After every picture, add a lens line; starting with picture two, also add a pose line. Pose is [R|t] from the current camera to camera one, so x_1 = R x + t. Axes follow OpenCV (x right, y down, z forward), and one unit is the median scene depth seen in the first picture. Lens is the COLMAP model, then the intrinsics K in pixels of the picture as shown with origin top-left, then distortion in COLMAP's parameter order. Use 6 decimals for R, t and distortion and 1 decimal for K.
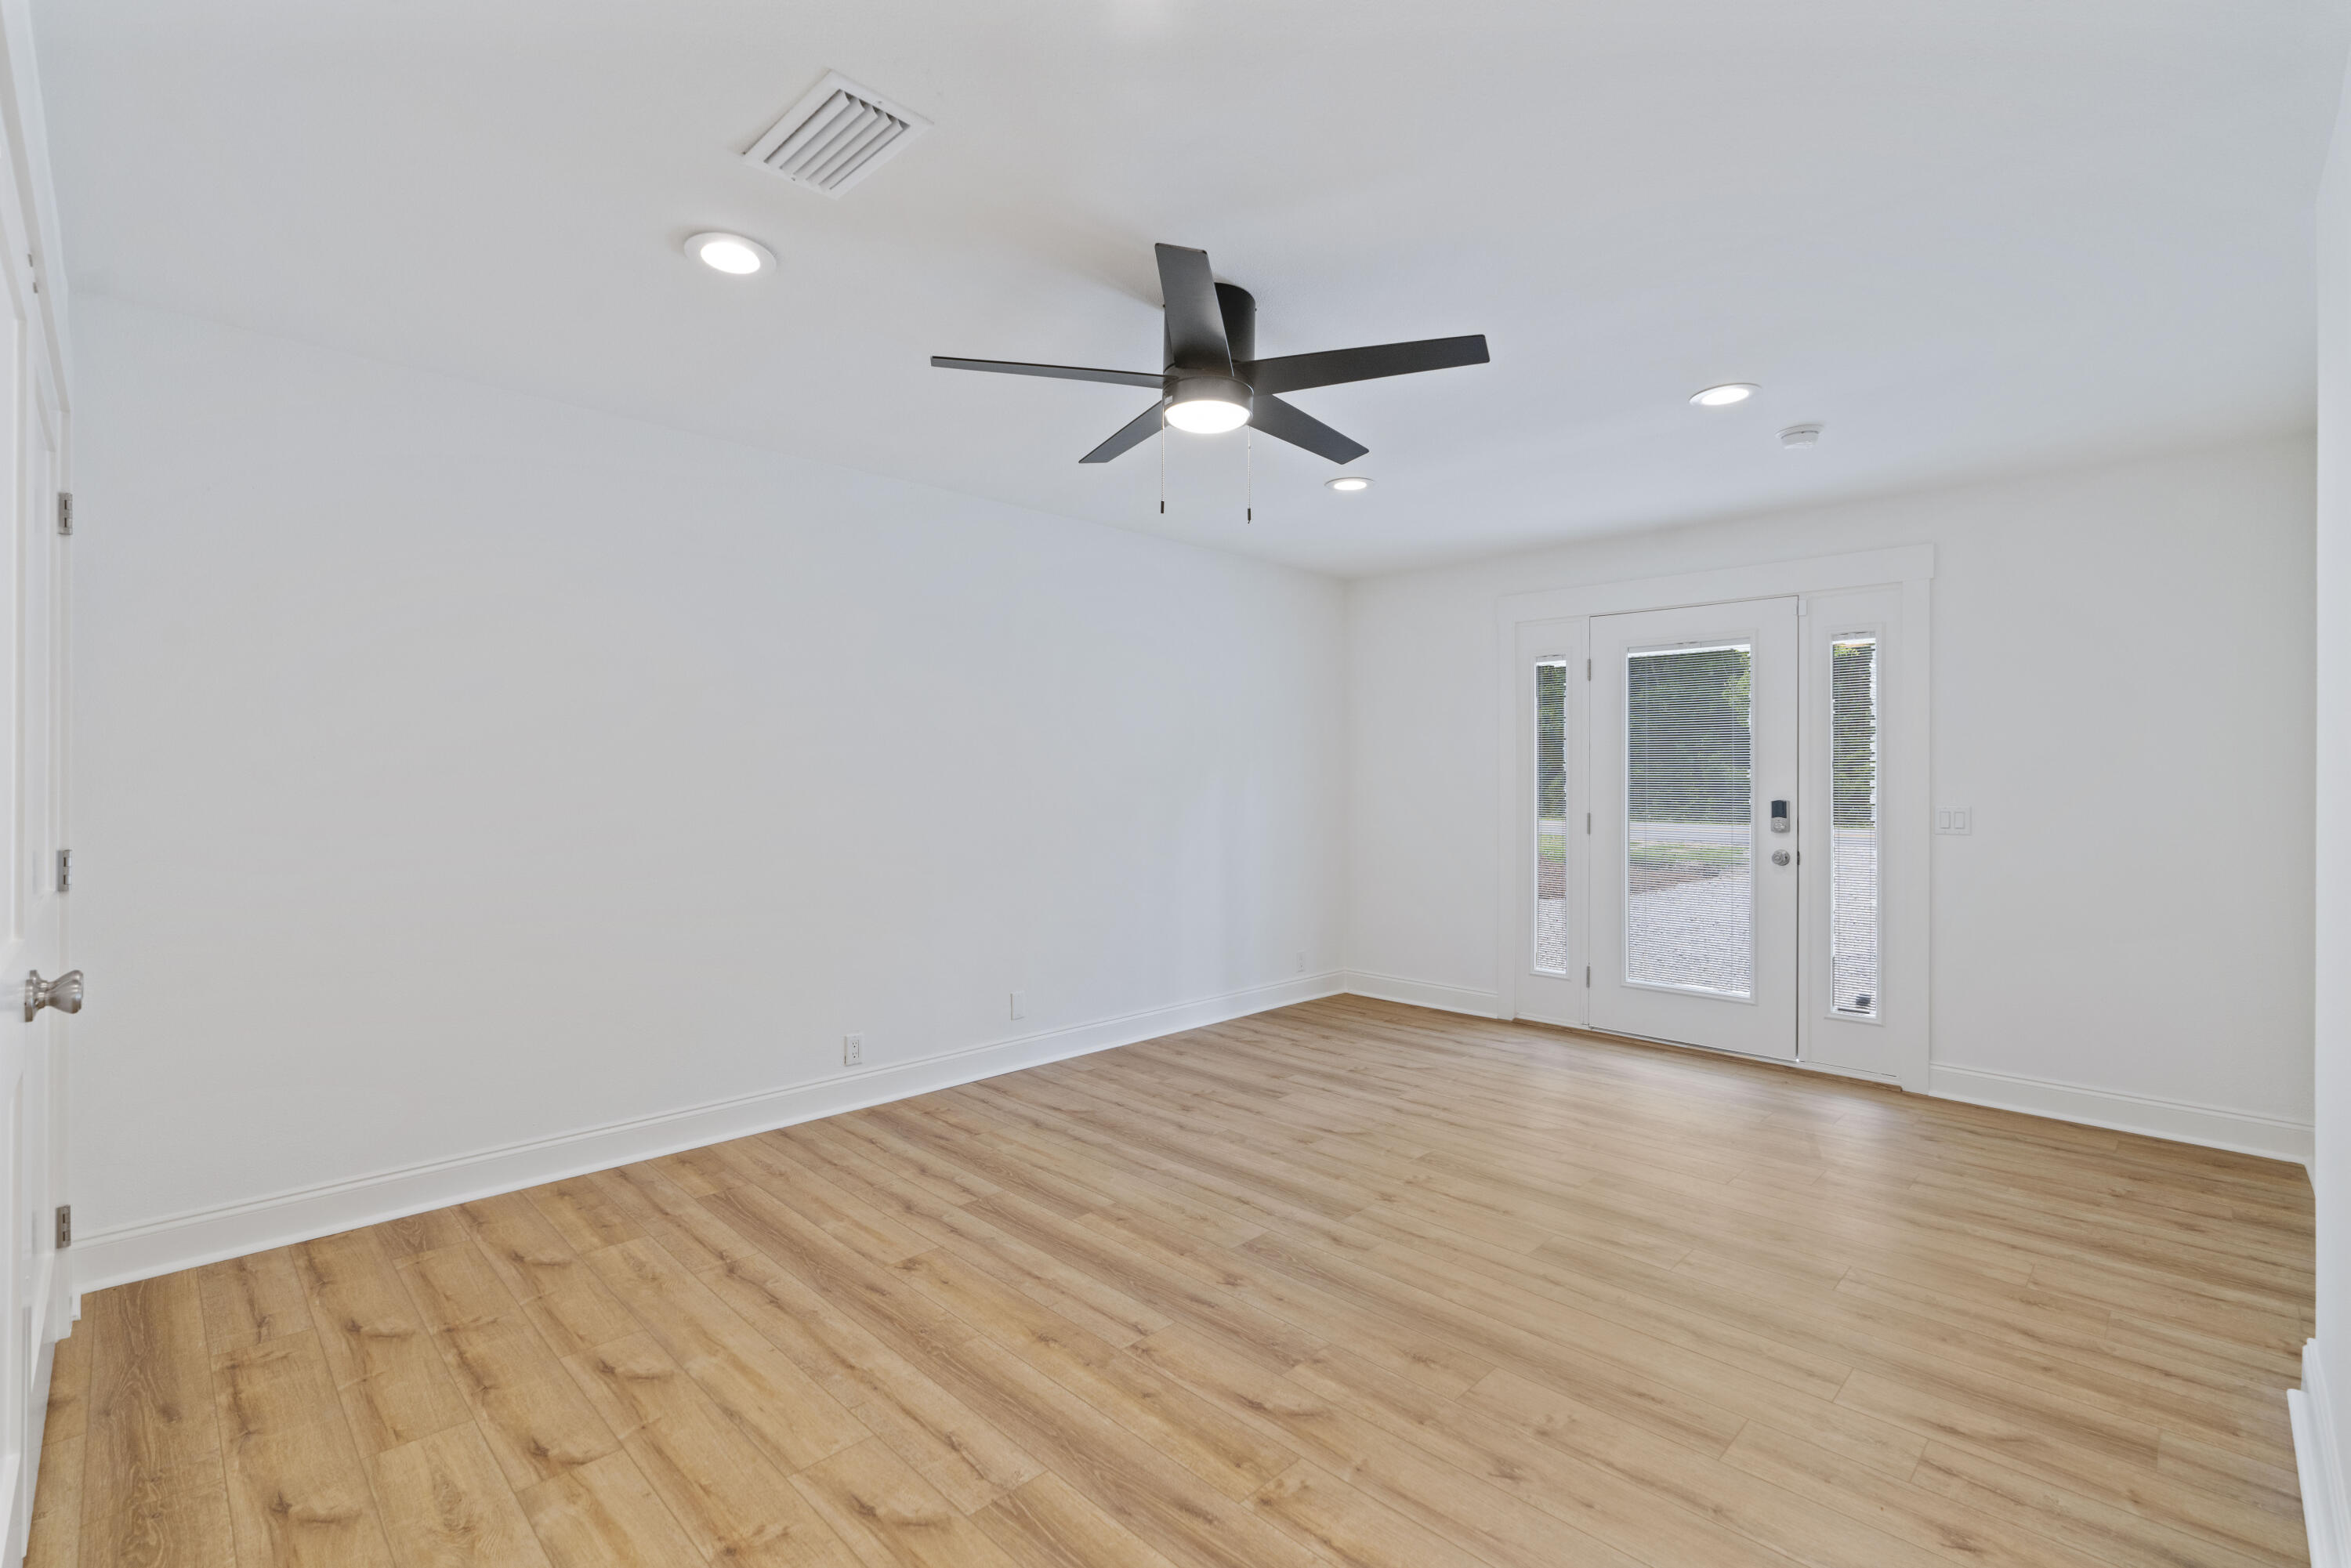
lens RADIAL K [[1059.1, 0, 1172.9], [0, 1059.1, 780.6], [0, 0, 1]] dist [-0.007455, 0.004395]
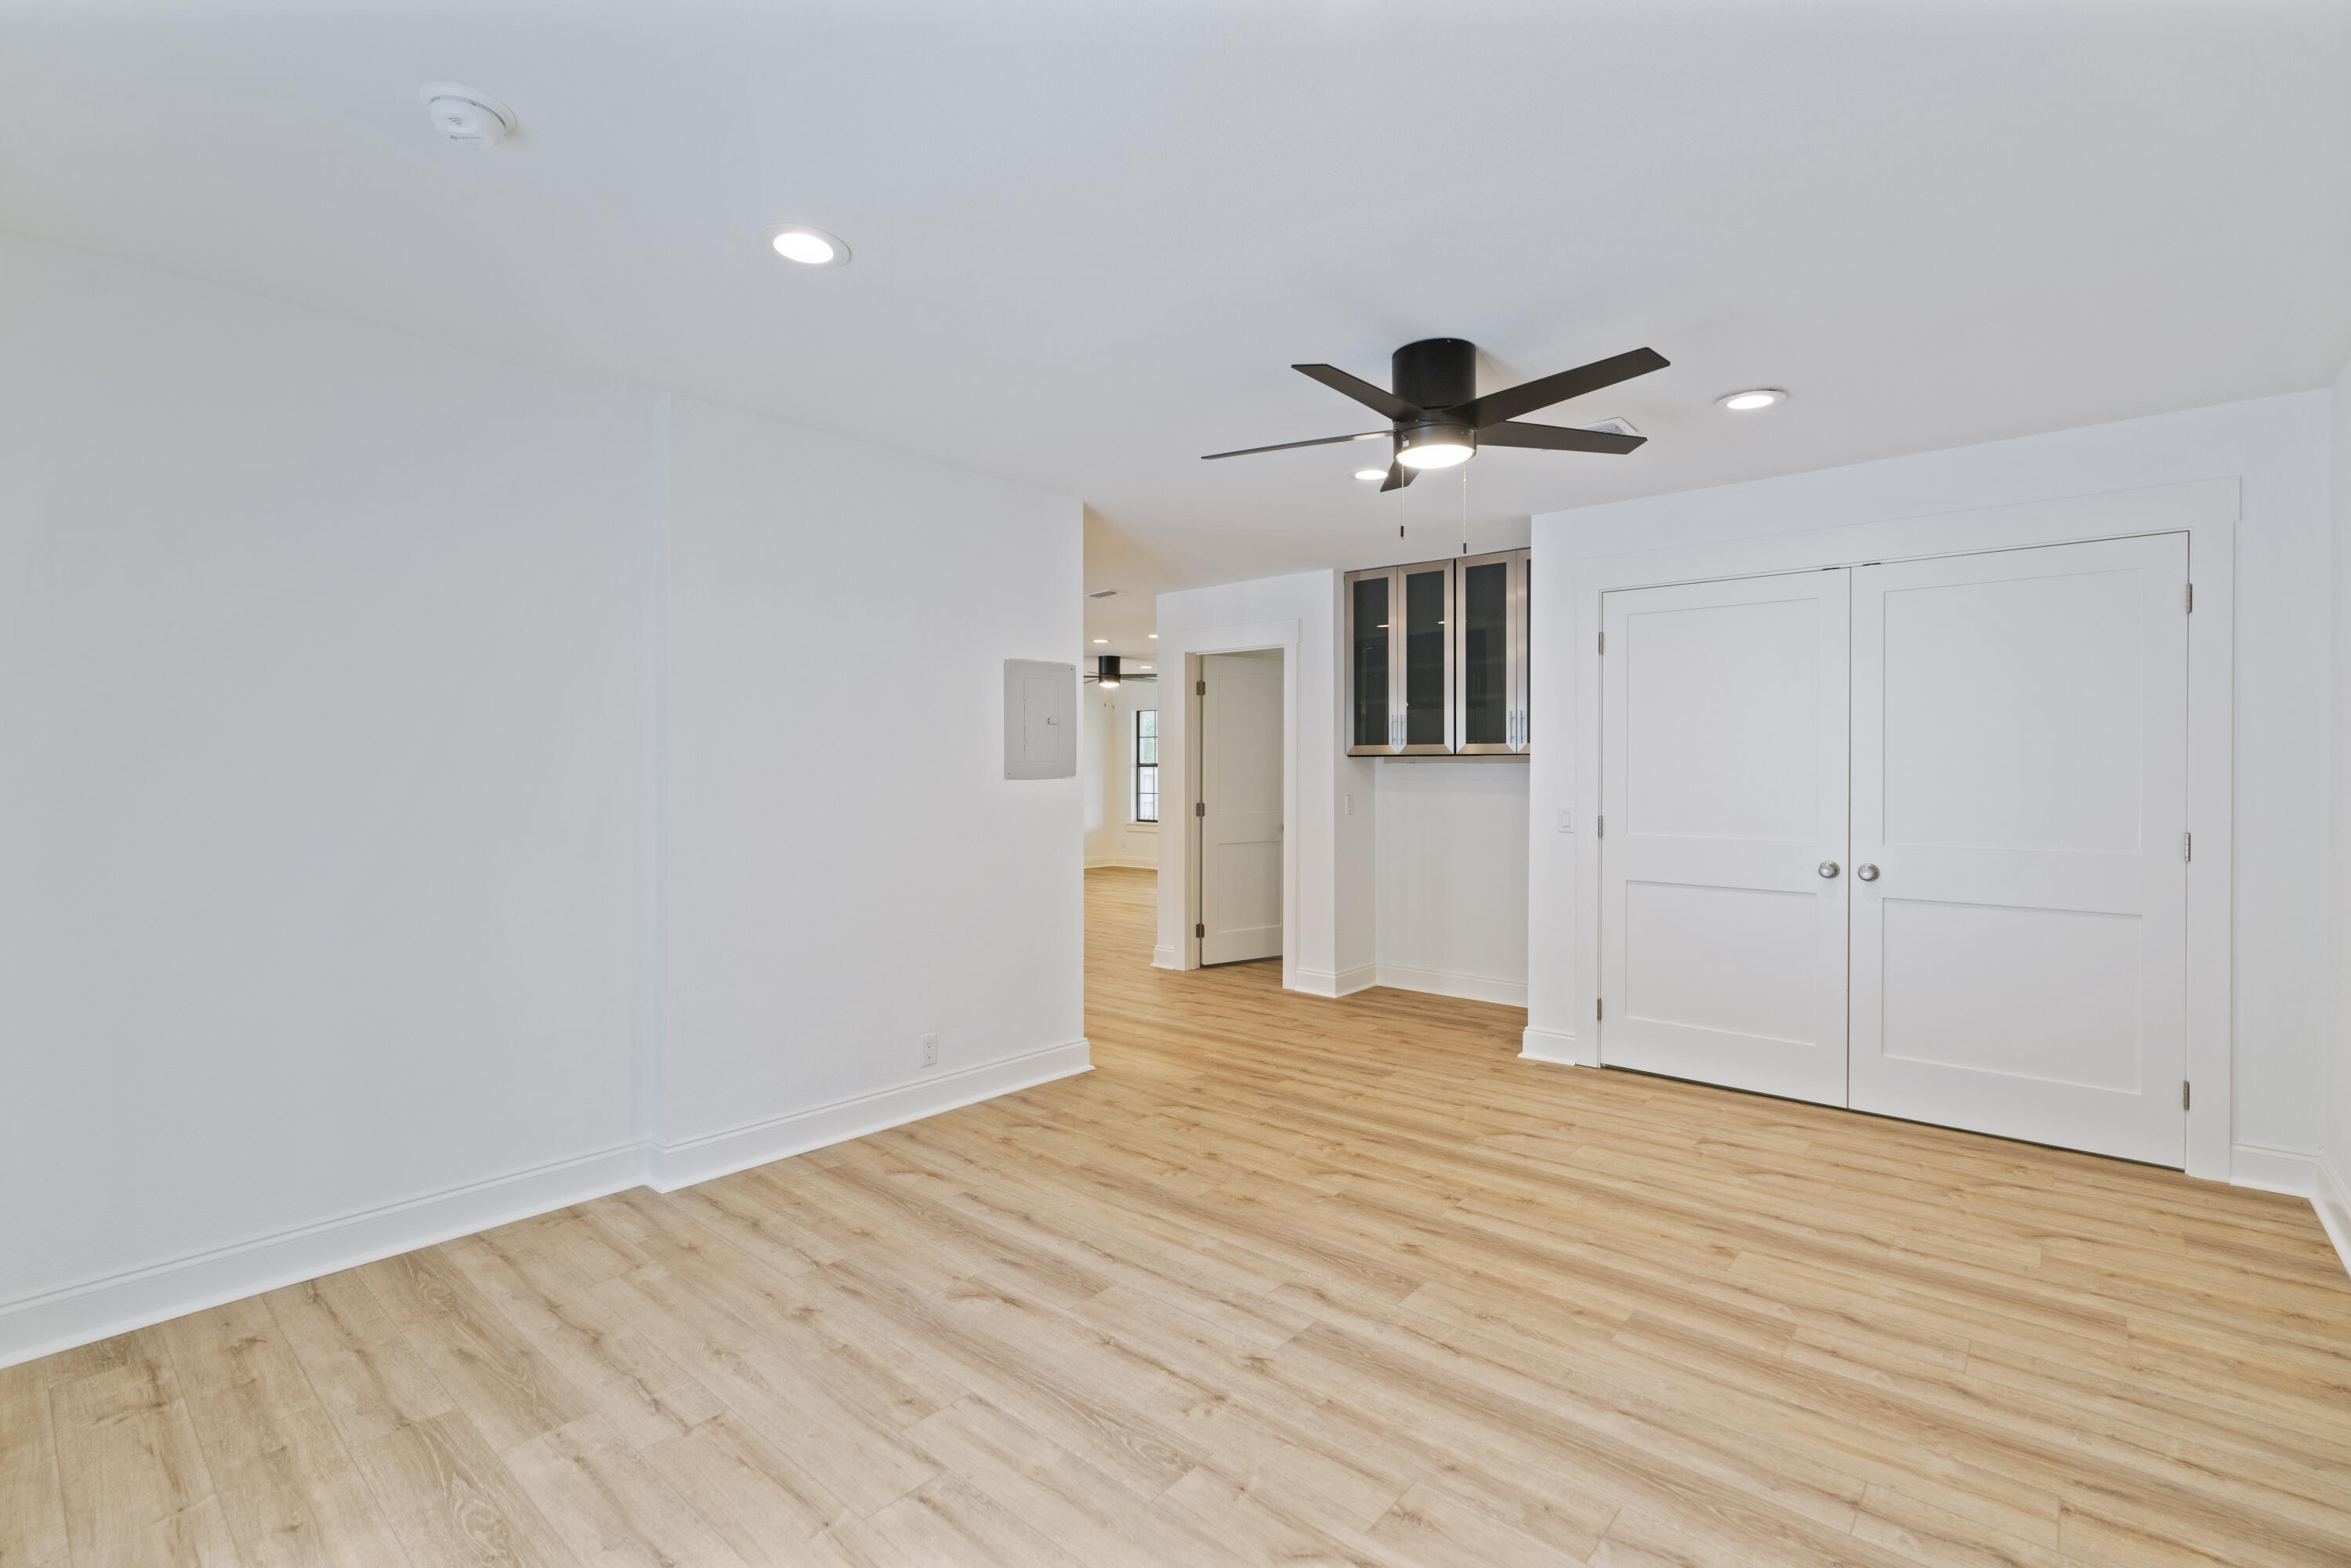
lens RADIAL K [[1059.1, 0, 1191.7], [0, 1059.1, 776.3], [0, 0, 1]] dist [-0.007455, 0.004395]
pose [[-0.996364, -0.006848, -0.084927, 0.360396], [-0.007588, 0.999936, 0.008395, -0.010955], [0.084864, 0.009009, -0.996352, 1.983425]]
